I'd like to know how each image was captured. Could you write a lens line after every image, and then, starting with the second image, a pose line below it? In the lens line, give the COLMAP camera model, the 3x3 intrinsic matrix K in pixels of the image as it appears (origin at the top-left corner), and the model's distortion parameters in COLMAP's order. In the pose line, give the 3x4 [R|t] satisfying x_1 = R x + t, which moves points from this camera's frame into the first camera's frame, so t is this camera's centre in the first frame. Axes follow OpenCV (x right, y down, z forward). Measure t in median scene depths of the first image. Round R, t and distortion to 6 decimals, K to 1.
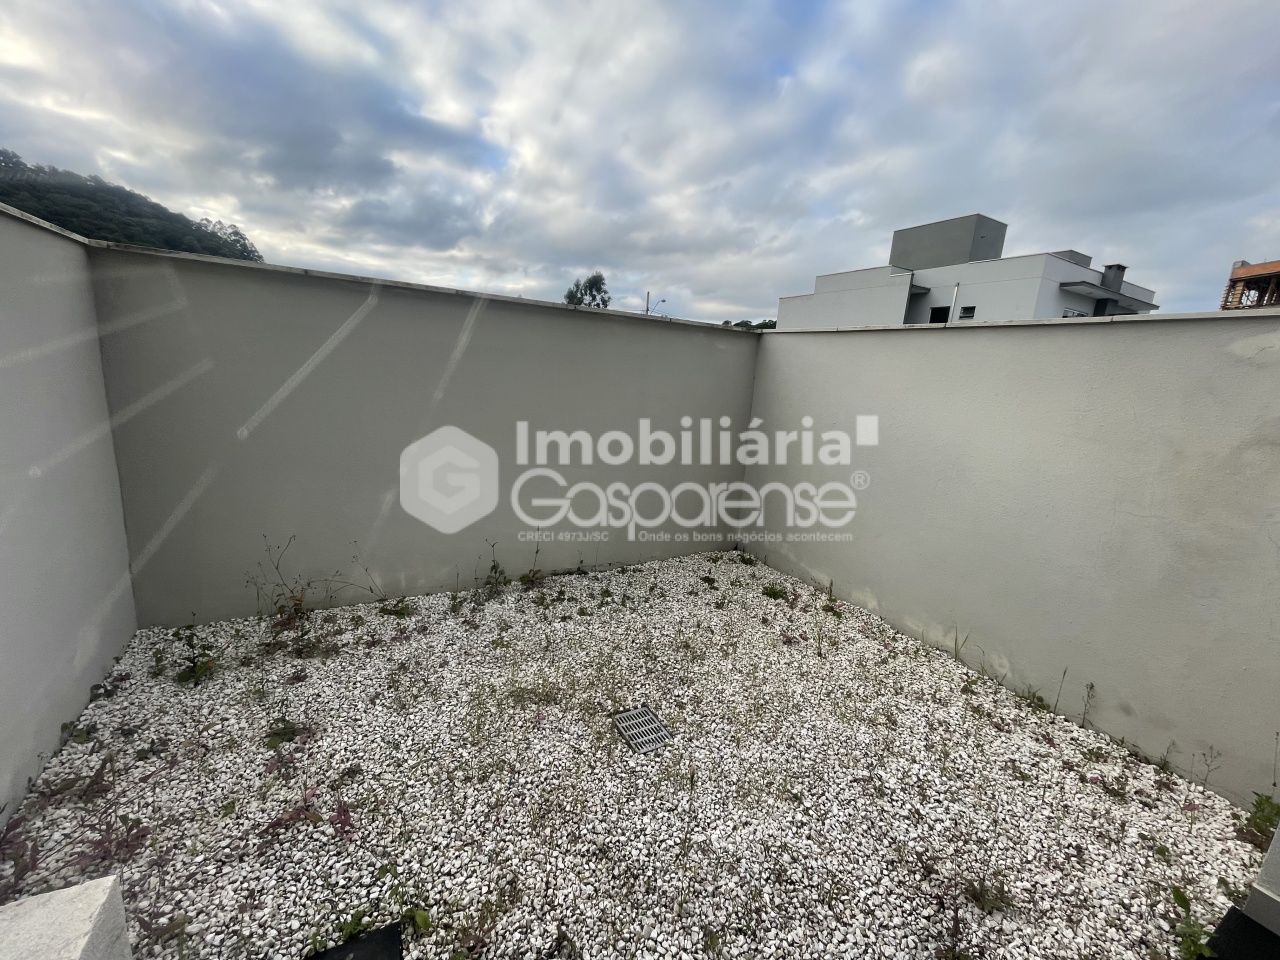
lens RADIAL K [[508.9, 0, 628.8], [0, 508.9, 473.7], [0, 0, 1]] dist [-0.002257, -0.000311]
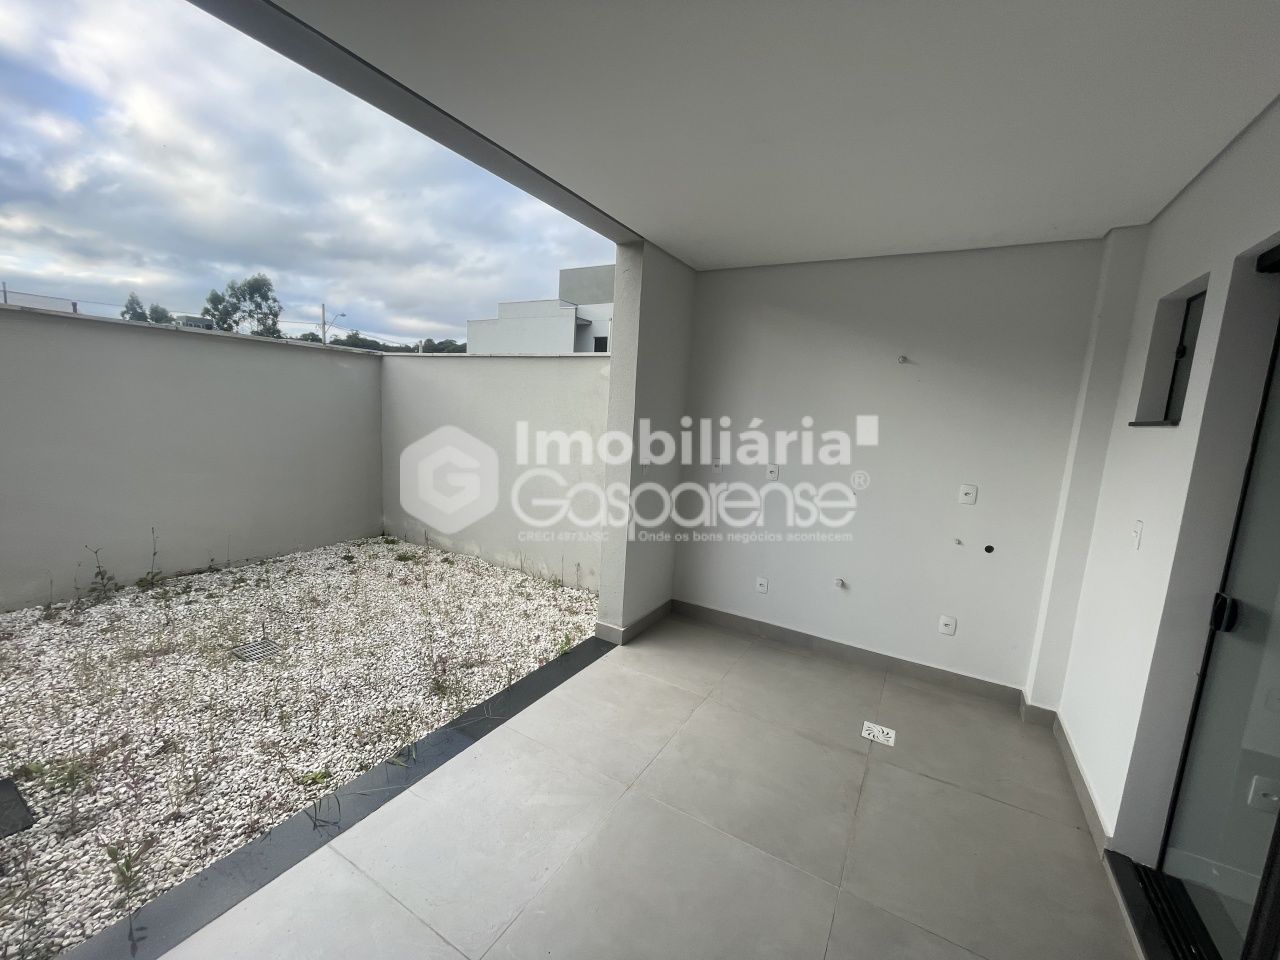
lens RADIAL K [[521.0, 0, 636.2], [0, 521.0, 476.6], [0, 0, 1]] dist [-0.003371, -0.000582]
pose [[0.856713, -0.086283, 0.508526, 0.142730], [0.105374, 0.994394, -0.008803, 0.109665], [-0.504915, 0.061127, 0.861002, -0.446229]]
